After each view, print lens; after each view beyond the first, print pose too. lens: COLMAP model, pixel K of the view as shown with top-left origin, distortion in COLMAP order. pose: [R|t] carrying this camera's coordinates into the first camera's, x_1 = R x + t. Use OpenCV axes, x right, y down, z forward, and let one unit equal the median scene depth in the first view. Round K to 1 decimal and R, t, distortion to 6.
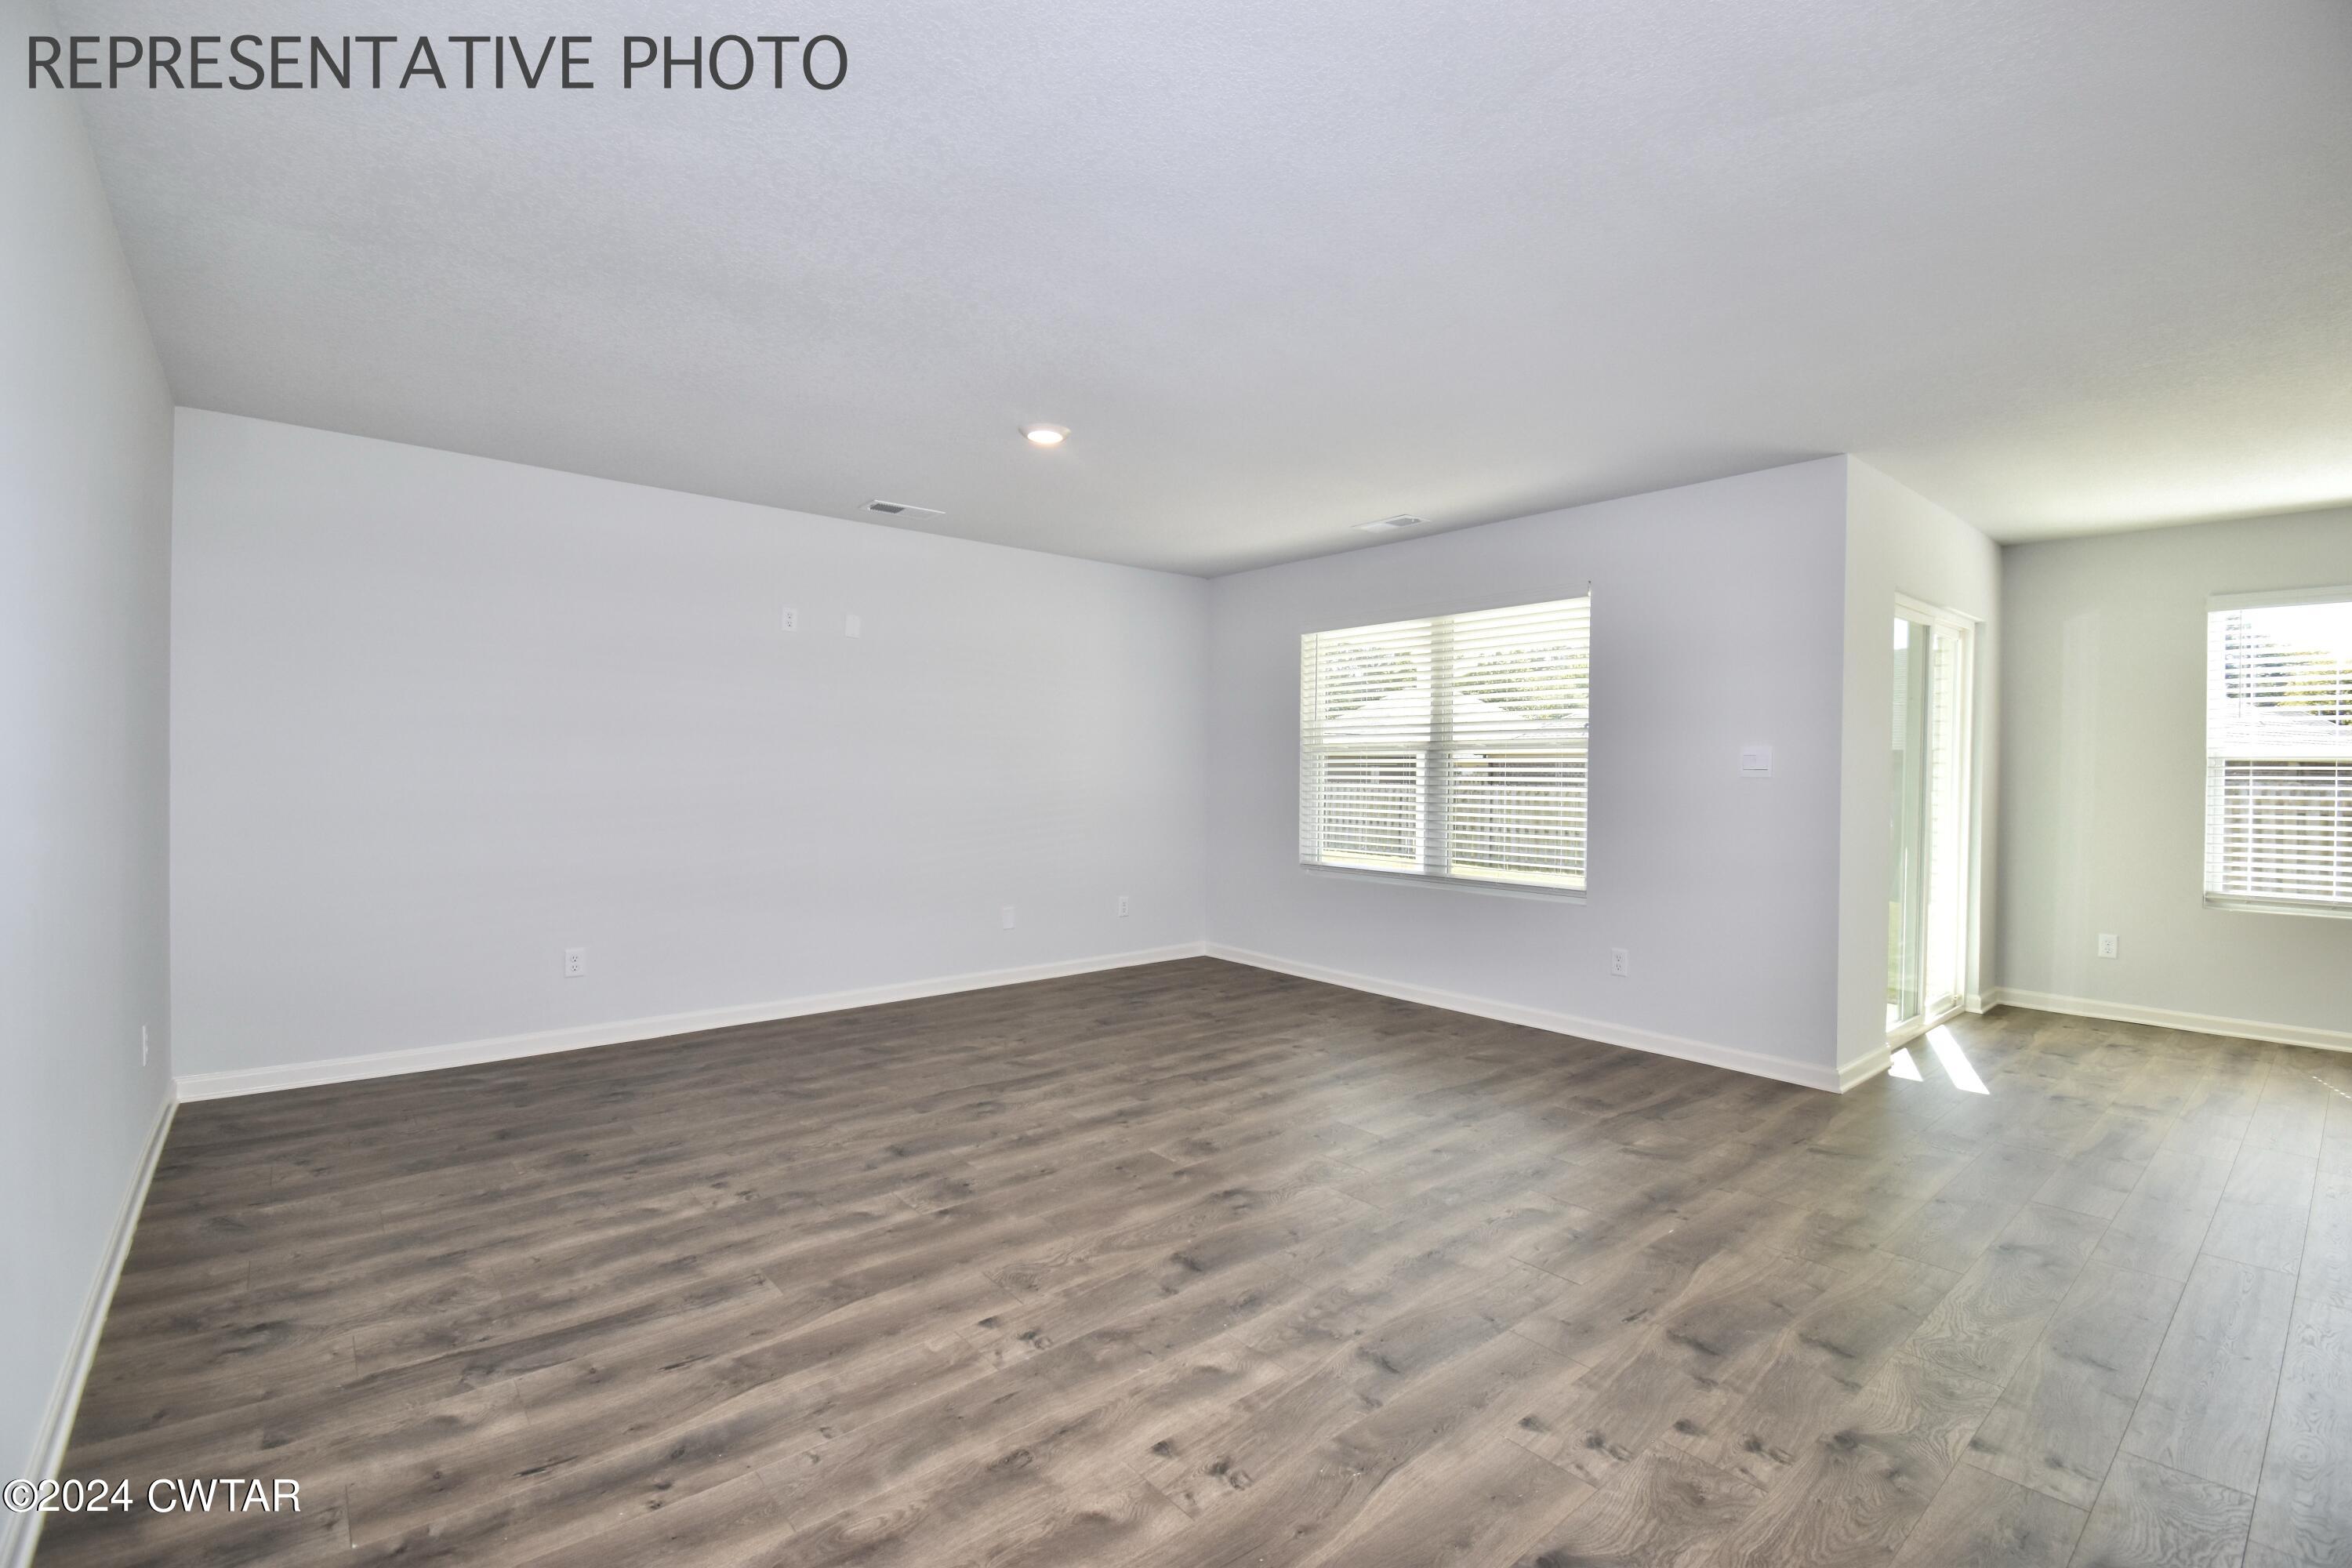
lens RADIAL K [[1047.4, 0, 1197.3], [0, 1047.4, 772.4], [0, 0, 1]] dist [0.029711, -0.029501]
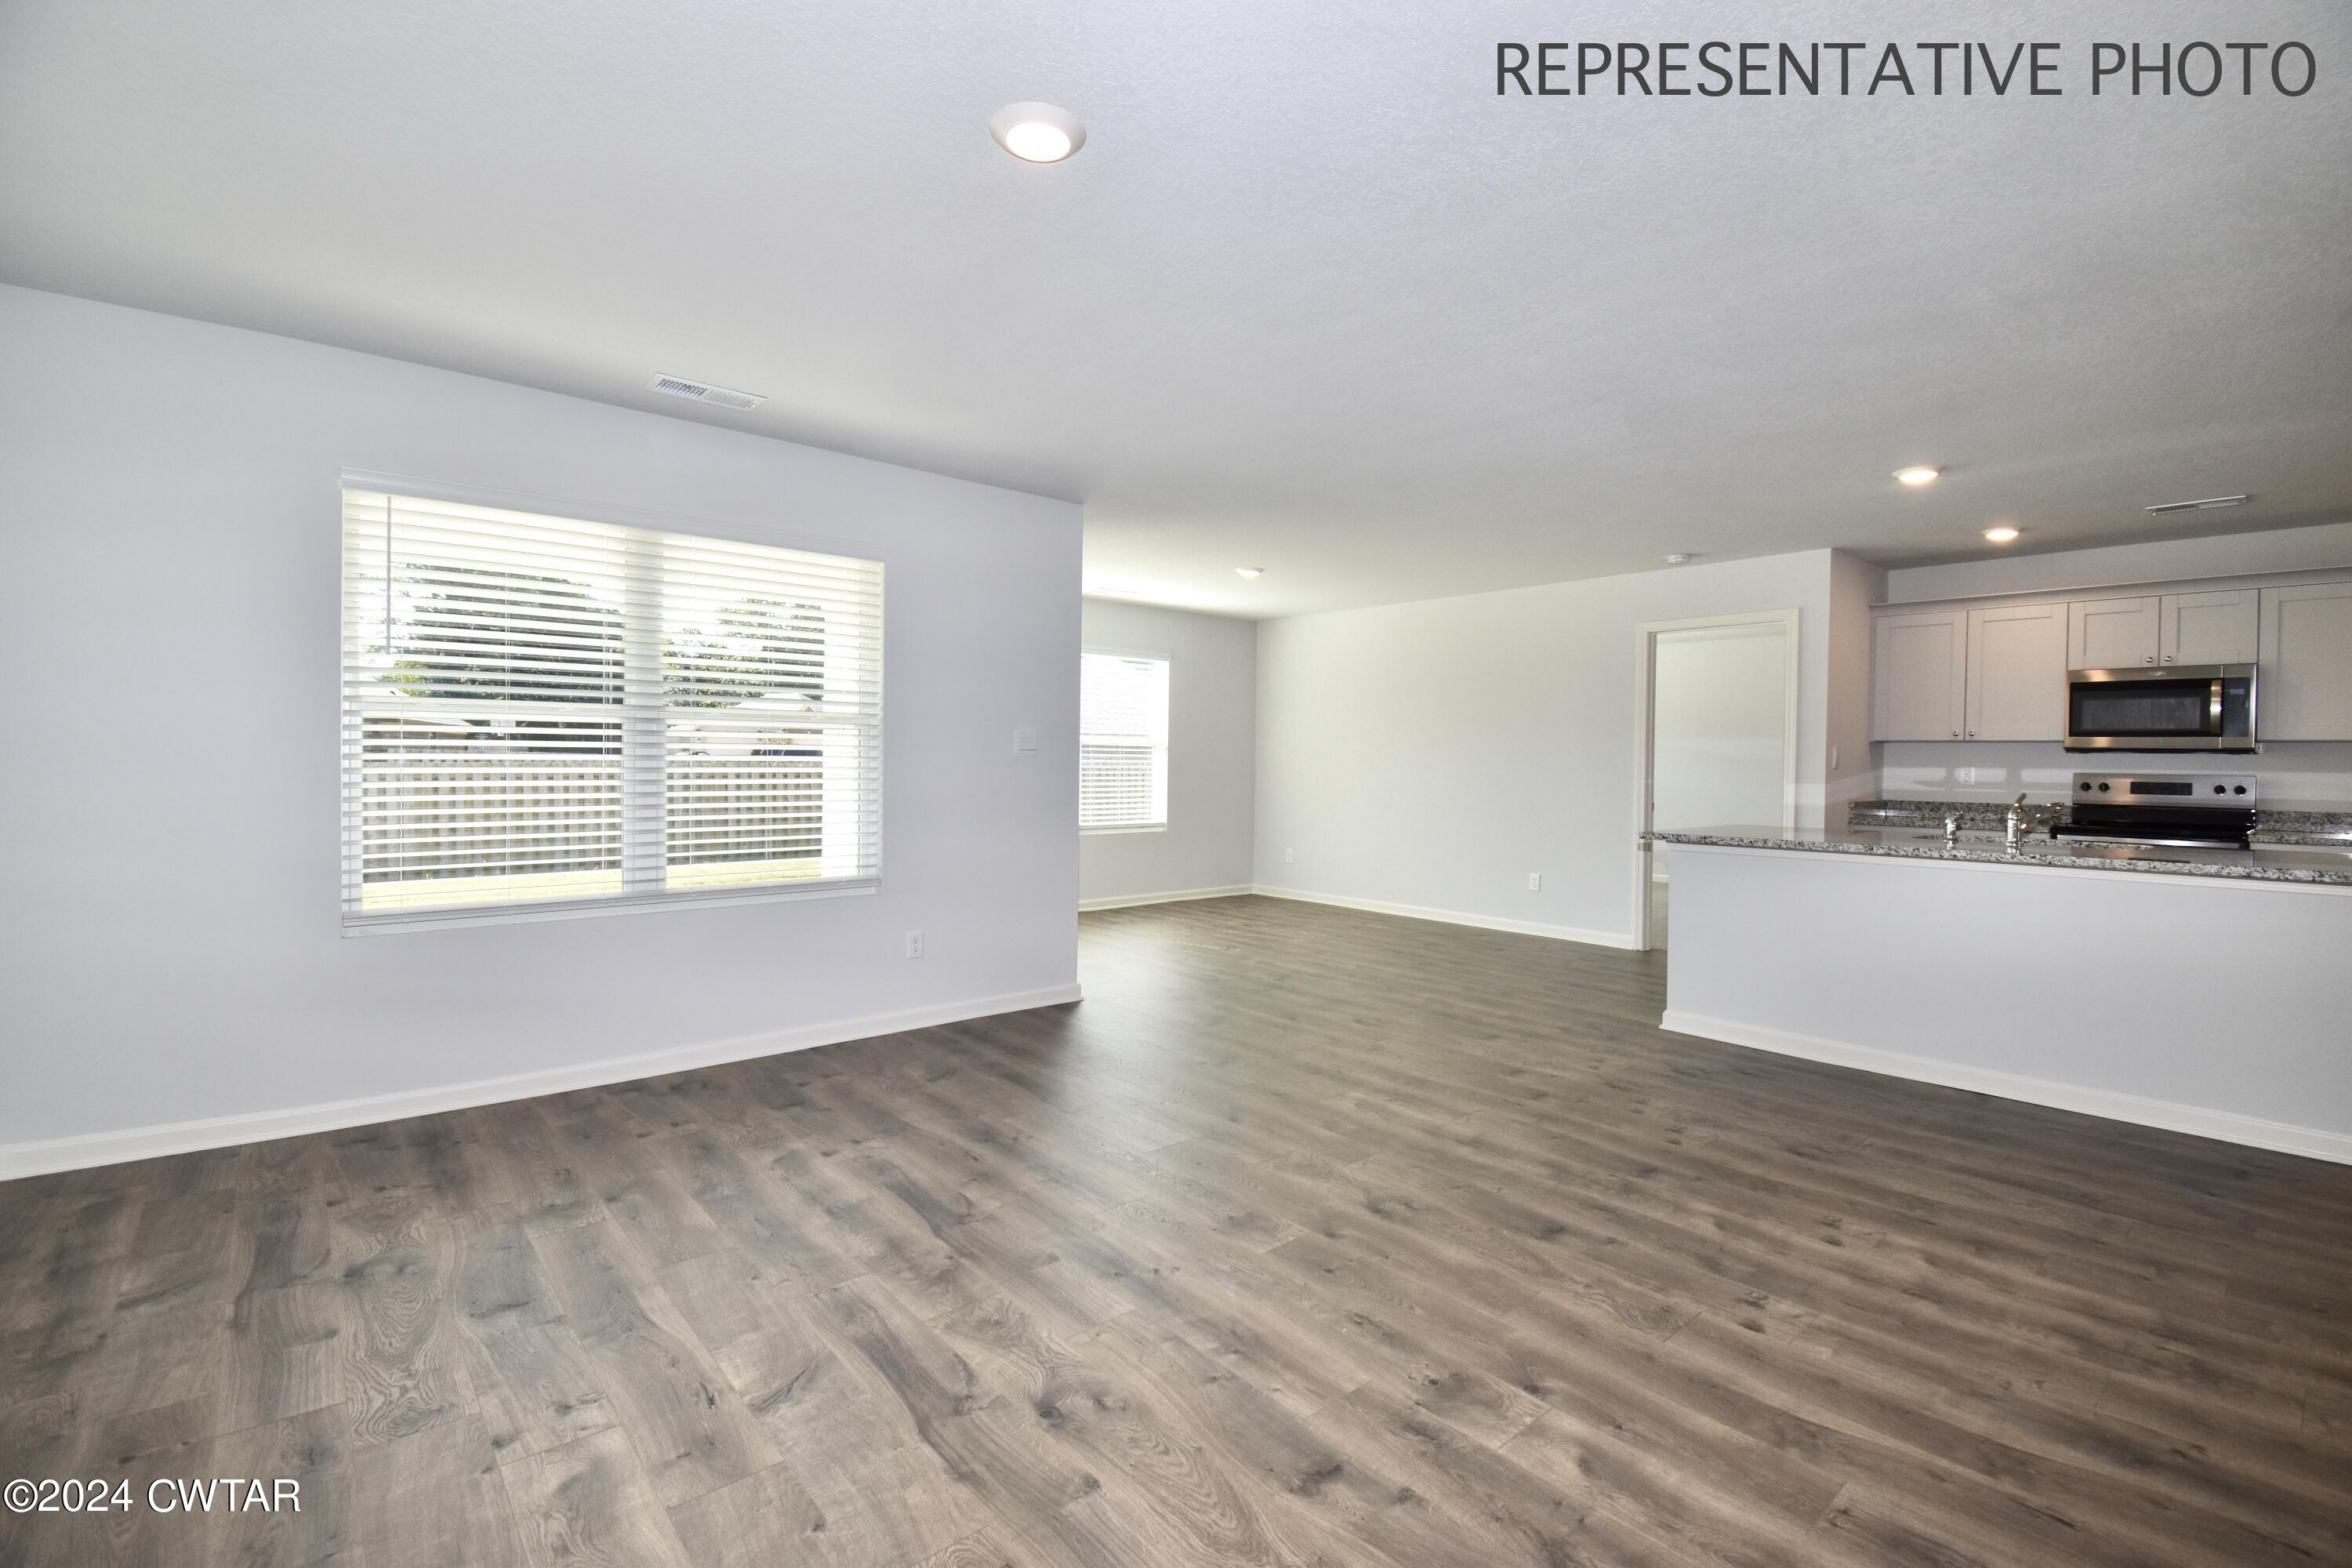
lens RADIAL K [[1026.4, 0, 1176.0], [0, 1026.4, 784.0], [0, 0, 1]] dist [0.015192, -0.021597]
pose [[0.003002, -0.036653, 0.999324, -0.974963], [-0.010506, 0.999272, 0.036683, -0.016233], [-0.999940, -0.010609, 0.002615, 1.312937]]
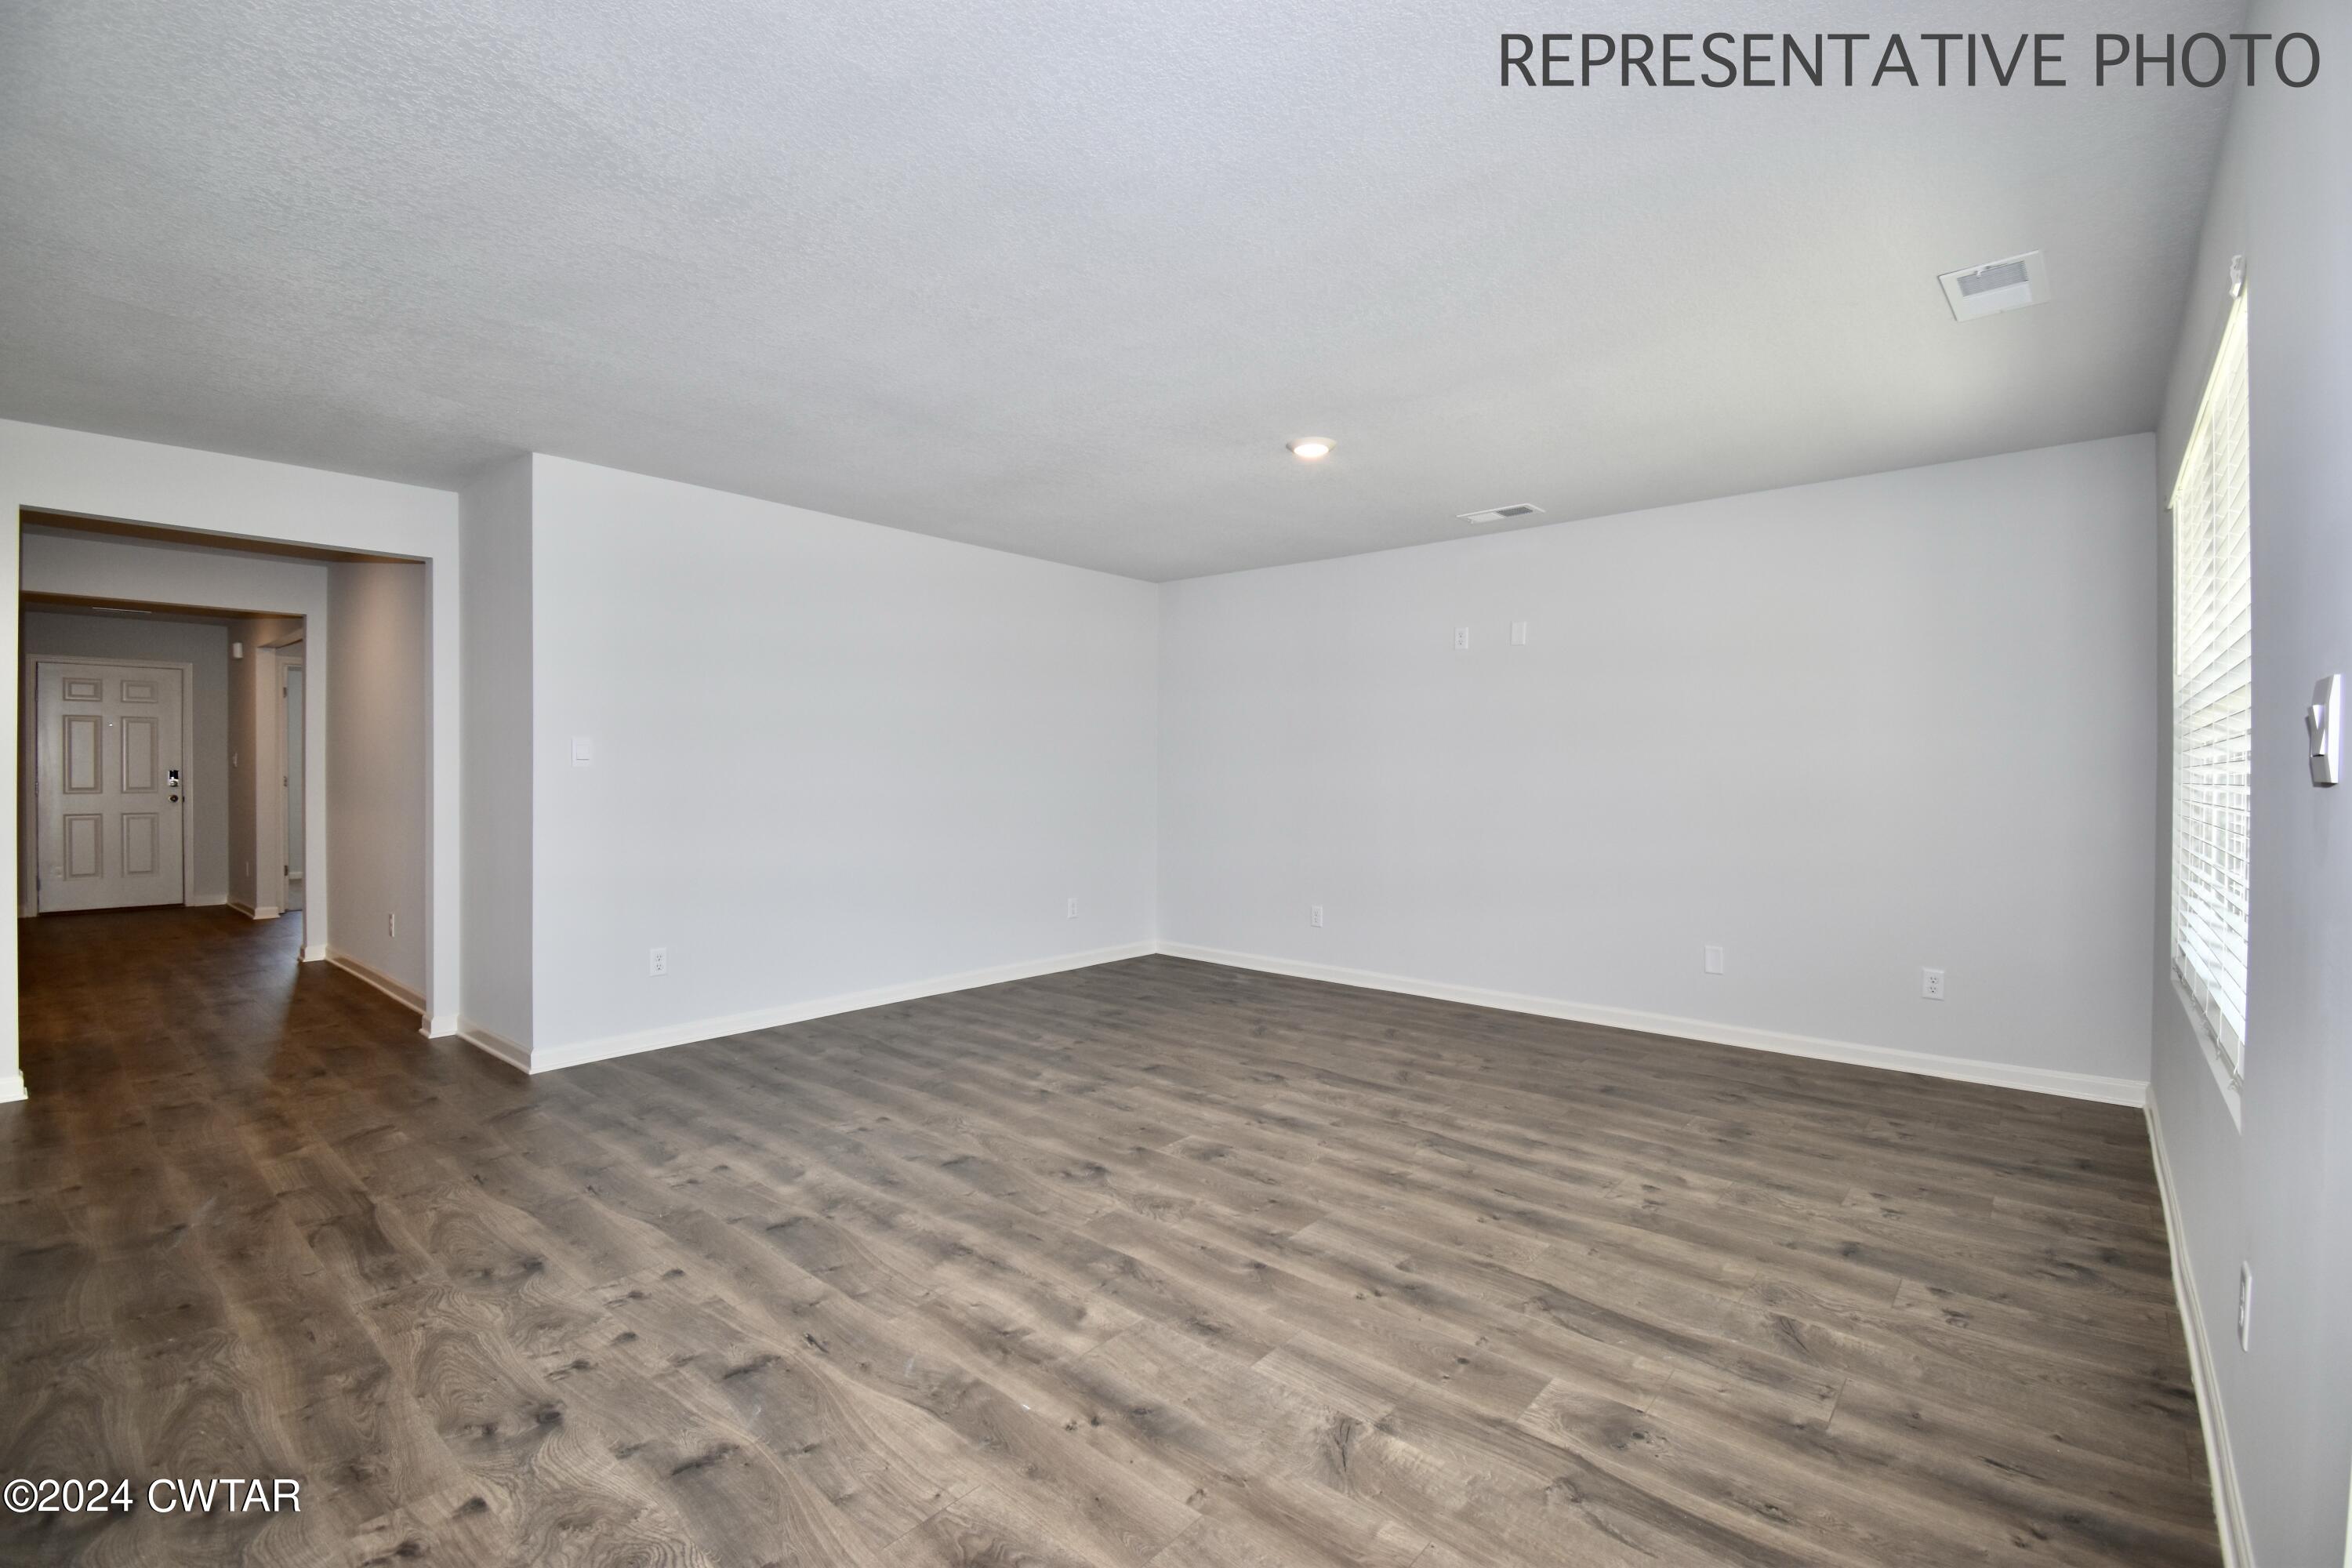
lens RADIAL K [[1026.4, 0, 1176.0], [0, 1026.4, 784.0], [0, 0, 1]] dist [0.015192, -0.021597]
pose [[0.145043, 0.001683, -0.989424, 1.194869], [-0.006190, 0.999981, 0.000794, 0.008440], [0.989406, 0.006009, 0.145050, 1.027419]]
